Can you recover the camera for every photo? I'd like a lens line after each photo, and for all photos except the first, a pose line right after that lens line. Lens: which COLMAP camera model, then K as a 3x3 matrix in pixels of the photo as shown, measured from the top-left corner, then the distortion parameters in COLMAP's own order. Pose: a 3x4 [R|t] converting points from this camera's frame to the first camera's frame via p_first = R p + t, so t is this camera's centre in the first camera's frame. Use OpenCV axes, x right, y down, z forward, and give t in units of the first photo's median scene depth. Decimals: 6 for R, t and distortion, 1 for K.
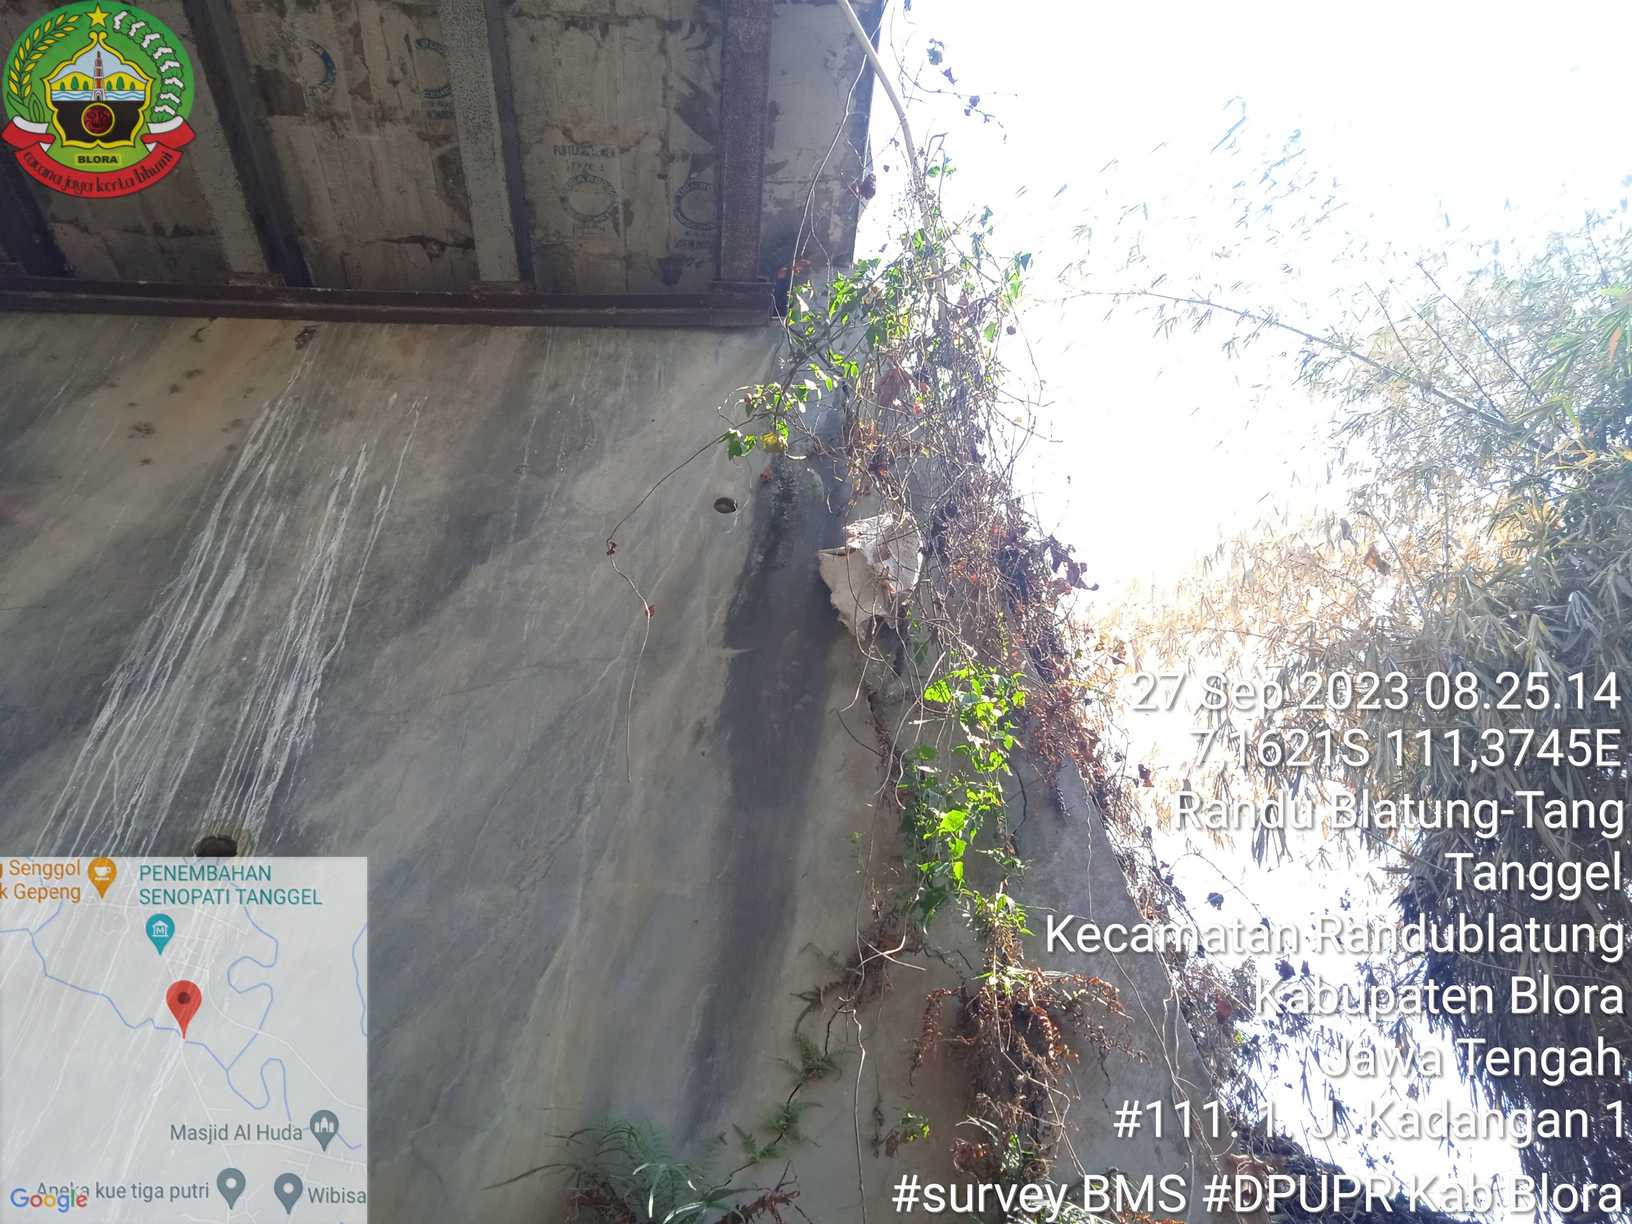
lens RADIAL K [[1392.0, 0, 822.8], [0, 1392.0, 618.4], [0, 0, 1]] dist [0.085605, -0.058574]
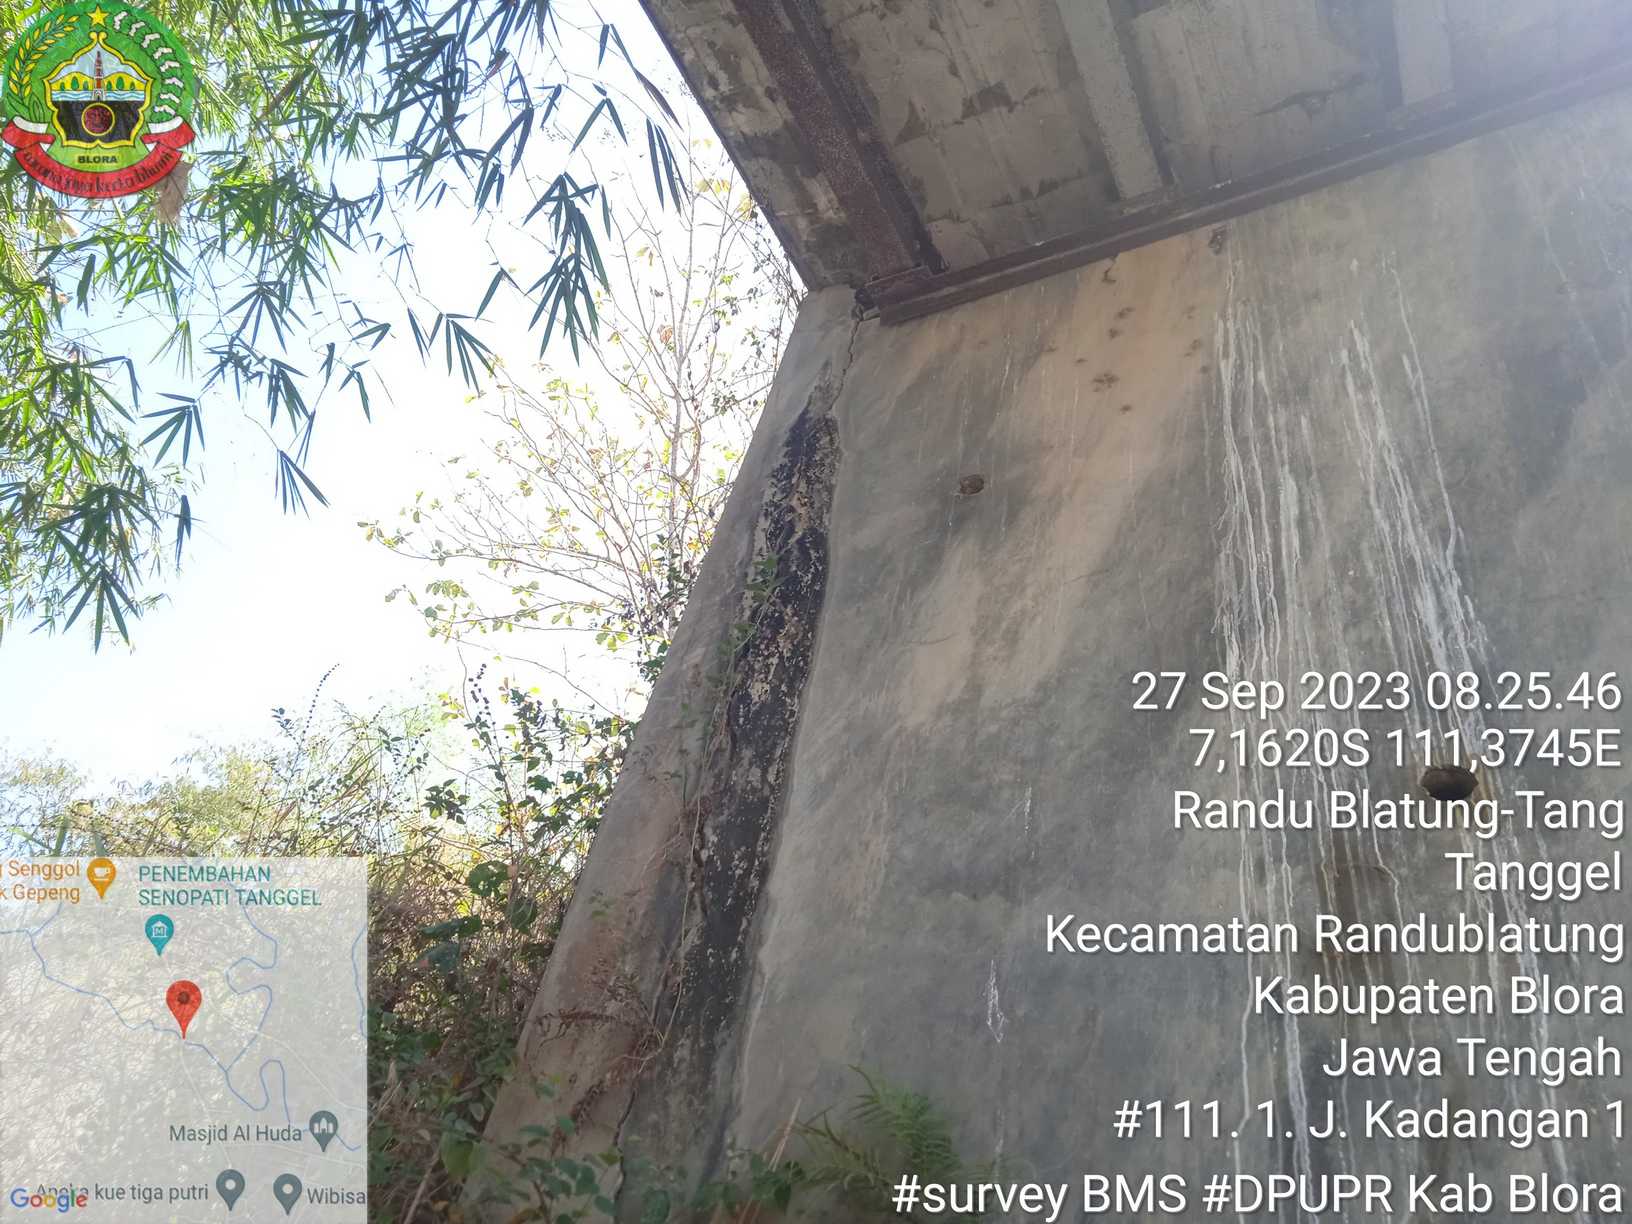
lens RADIAL K [[1392.0, 0, 822.8], [0, 1392.0, 618.4], [0, 0, 1]] dist [0.085605, -0.058574]
pose [[0.875777, -0.215091, -0.432147, -0.274253], [0.226050, 0.973754, -0.026557, 0.004382], [0.426517, -0.074429, 0.901412, 0.061105]]
